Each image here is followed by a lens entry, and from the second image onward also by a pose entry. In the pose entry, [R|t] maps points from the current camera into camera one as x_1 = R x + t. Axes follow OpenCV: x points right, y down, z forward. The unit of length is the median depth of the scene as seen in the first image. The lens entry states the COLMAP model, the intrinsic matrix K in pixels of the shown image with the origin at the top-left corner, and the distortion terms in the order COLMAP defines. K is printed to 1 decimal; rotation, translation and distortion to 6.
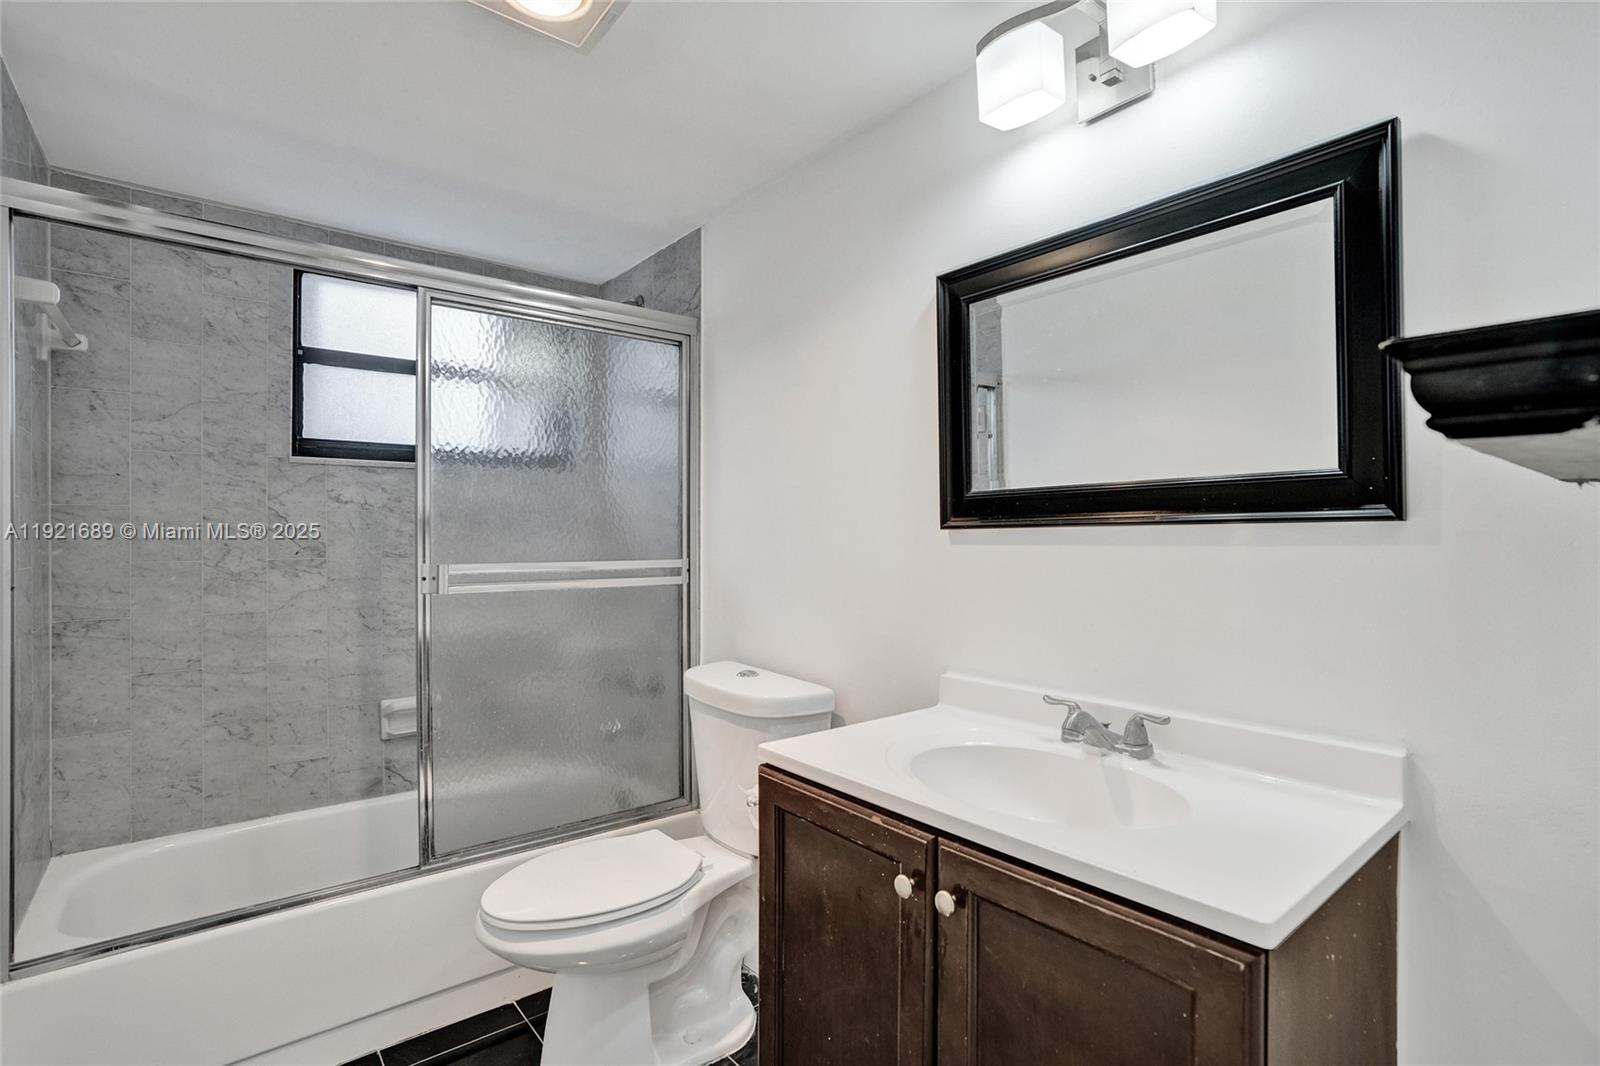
lens RADIAL K [[772.5, 0, 801.2], [0, 772.5, 535.9], [0, 0, 1]] dist [-0.051435, 0.026570]
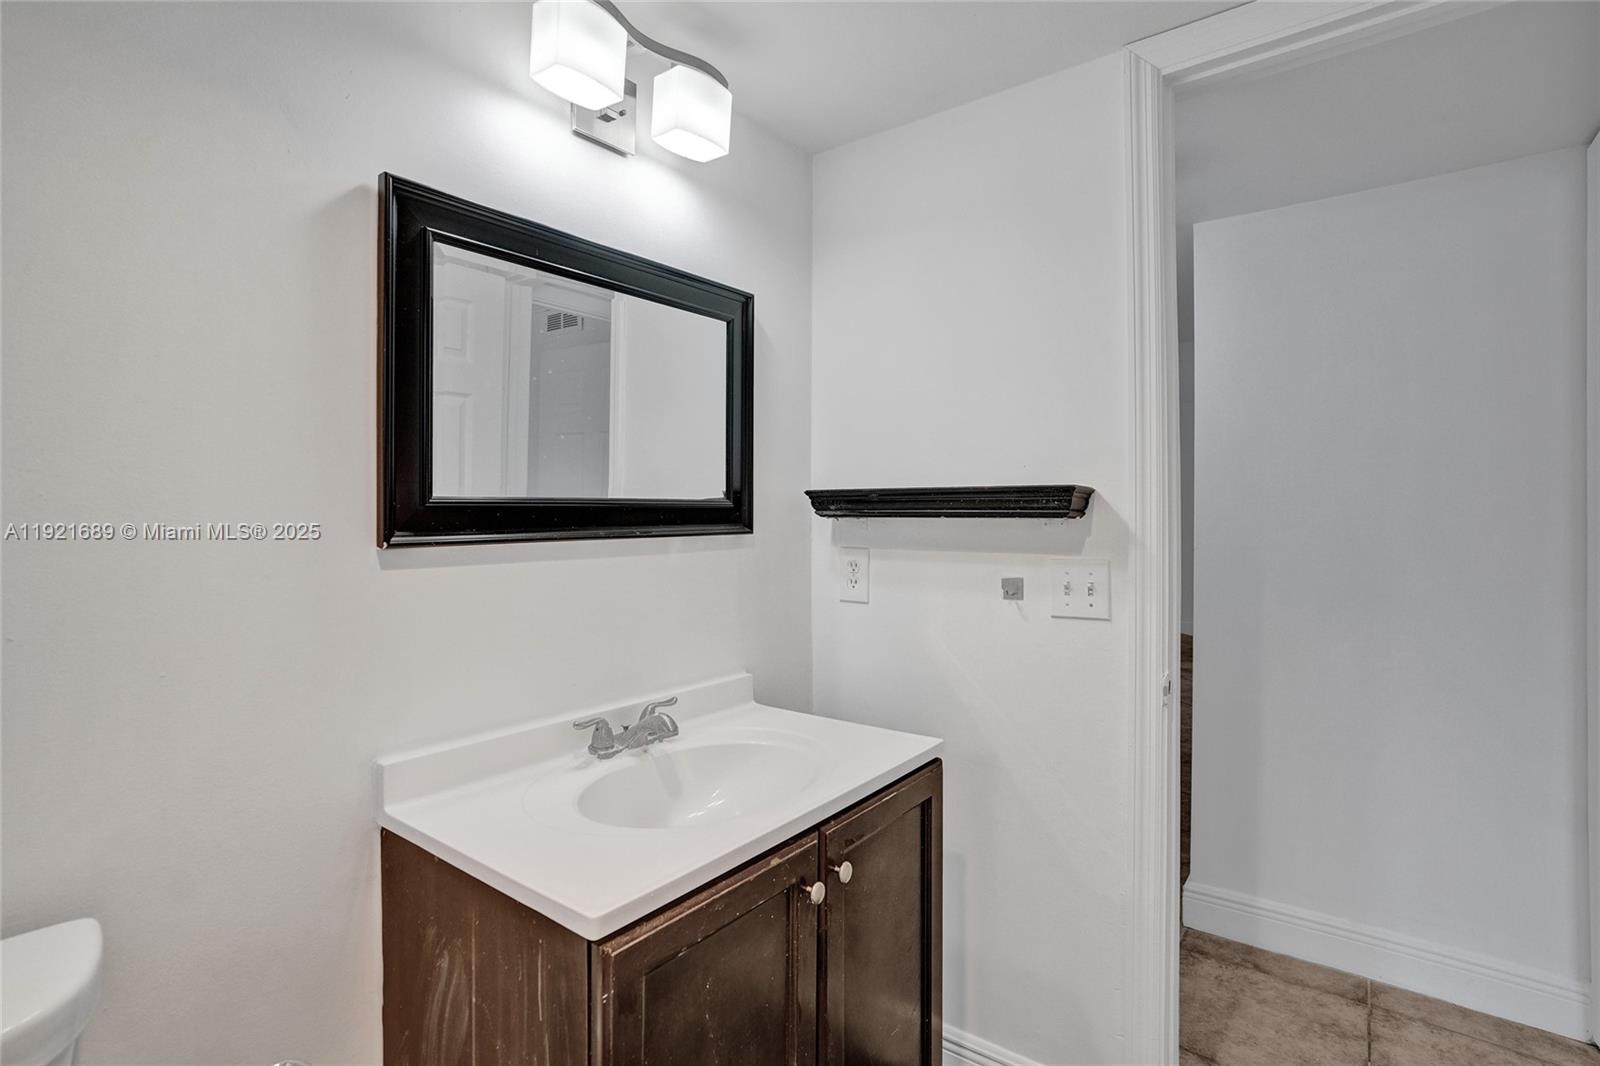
lens RADIAL K [[772.5, 0, 790.5], [0, 772.5, 523.3], [0, 0, 1]] dist [-0.051435, 0.026570]
pose [[-0.233424, -0.004105, 0.972366, -0.730214], [0.006842, 0.999959, 0.005864, -0.043330], [-0.972351, 0.008021, -0.233387, 1.074284]]
